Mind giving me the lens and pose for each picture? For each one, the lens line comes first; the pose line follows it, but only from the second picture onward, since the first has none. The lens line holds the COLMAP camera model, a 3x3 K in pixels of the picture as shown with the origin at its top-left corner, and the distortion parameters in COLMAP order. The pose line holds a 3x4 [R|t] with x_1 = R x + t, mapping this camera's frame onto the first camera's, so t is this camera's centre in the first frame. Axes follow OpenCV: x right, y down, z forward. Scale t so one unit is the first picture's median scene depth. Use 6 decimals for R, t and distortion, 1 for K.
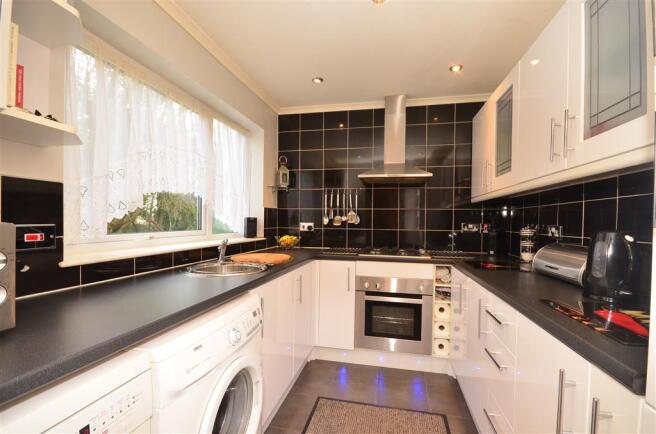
lens RADIAL K [[296.1, 0, 328.0], [0, 296.1, 217.0], [0, 0, 1]] dist [0.000995, 0.000505]
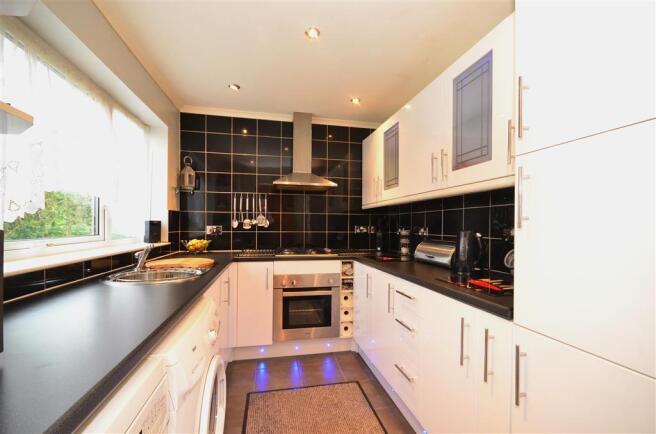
lens RADIAL K [[285.9, 0, 328.0], [0, 285.9, 217.0], [0, 0, 1]] dist [-0.000929, -0.000006]
pose [[0.913953, 0.008015, 0.405741, -0.143091], [-0.003705, 0.999928, -0.011407, -0.001788], [-0.405803, 0.008922, 0.913917, -0.031527]]
